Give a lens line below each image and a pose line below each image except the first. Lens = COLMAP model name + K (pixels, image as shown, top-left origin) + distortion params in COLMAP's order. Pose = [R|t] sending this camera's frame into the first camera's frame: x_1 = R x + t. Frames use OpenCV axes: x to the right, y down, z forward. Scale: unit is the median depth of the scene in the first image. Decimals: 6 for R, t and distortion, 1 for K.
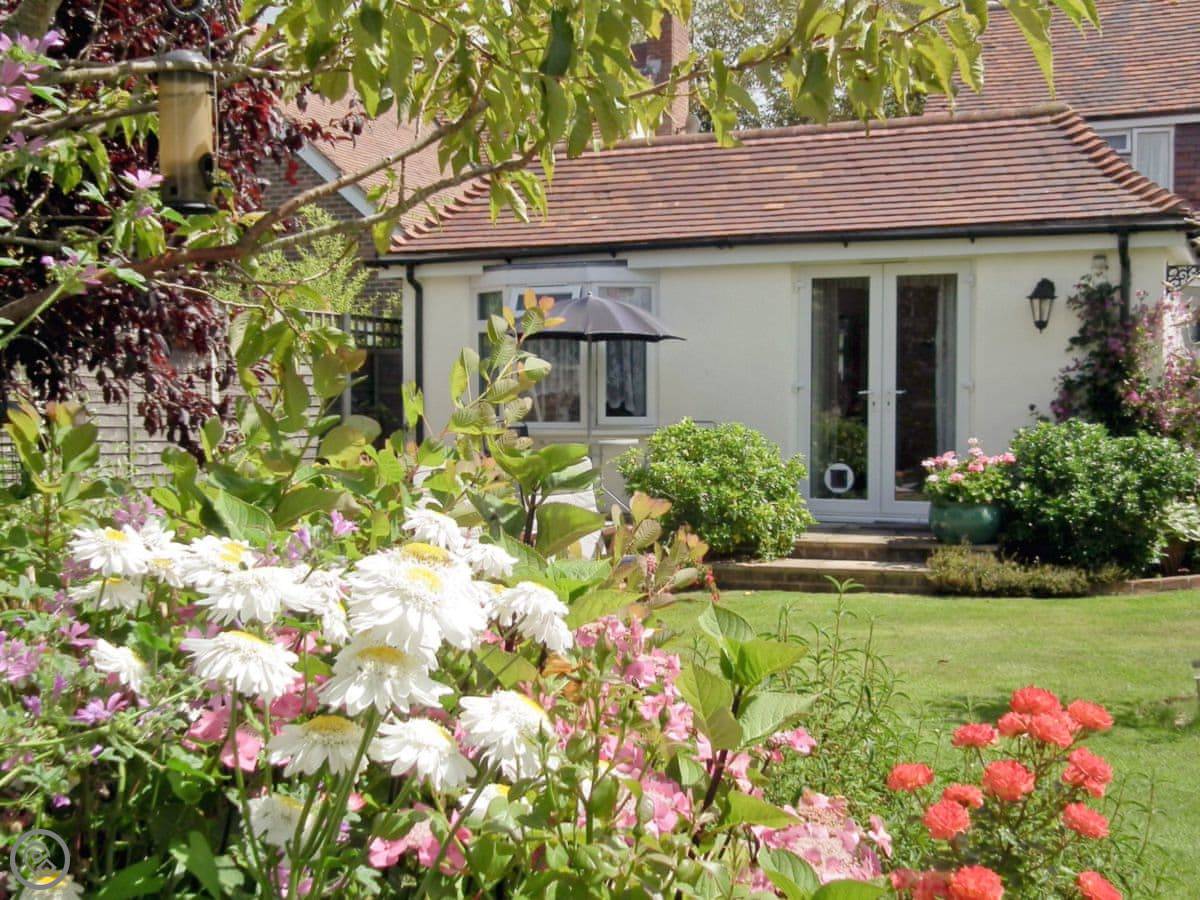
lens RADIAL K [[1529.0, 0, 597.0], [0, 1529.0, 495.1], [0, 0, 1]] dist [-0.011921, -0.016590]
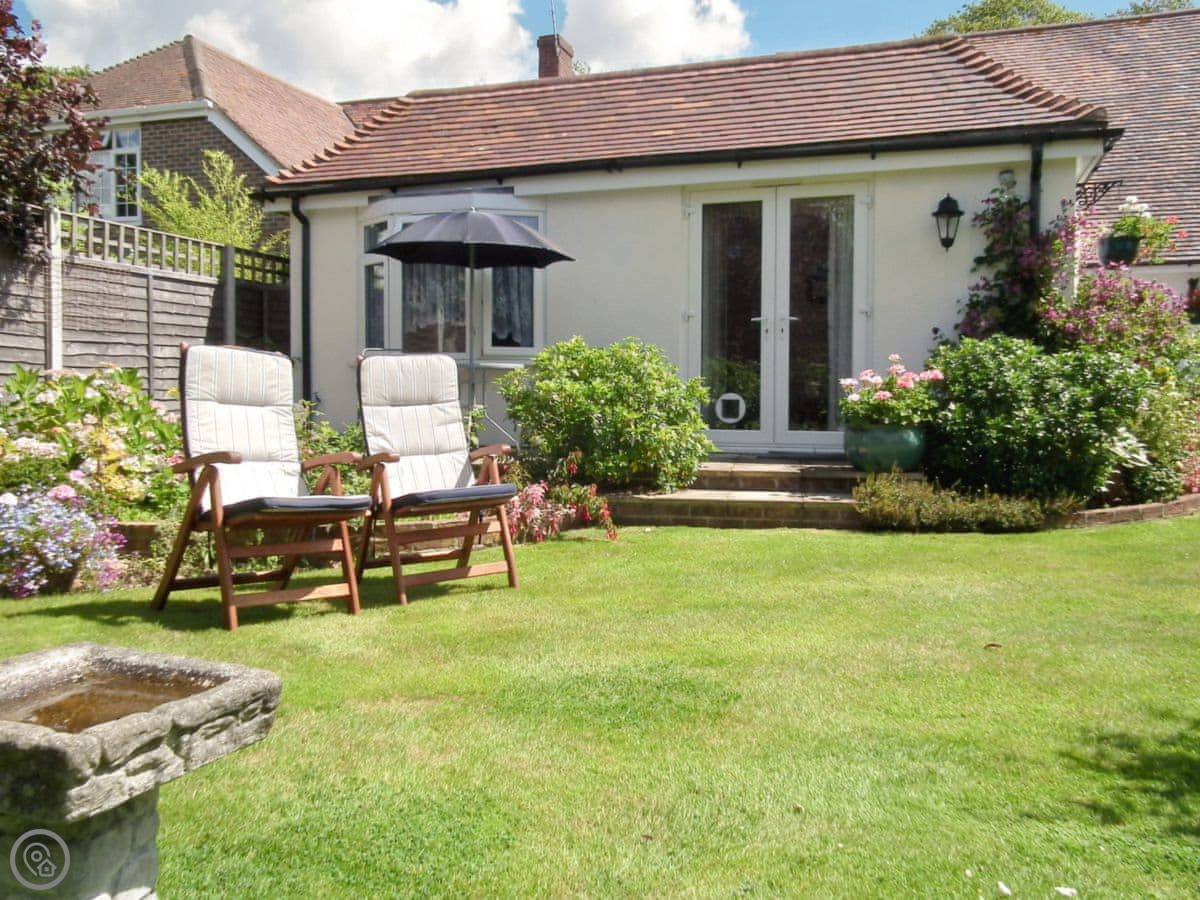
lens RADIAL K [[1050.2, 0, 600.0], [0, 1050.2, 450.0], [0, 0, 1]] dist [-0.032601, -0.000610]
pose [[0.996170, -0.003221, 0.087376, 0.017806], [0.003328, 0.999994, -0.001078, 0.017893], [-0.087372, 0.001364, 0.996175, 0.373013]]
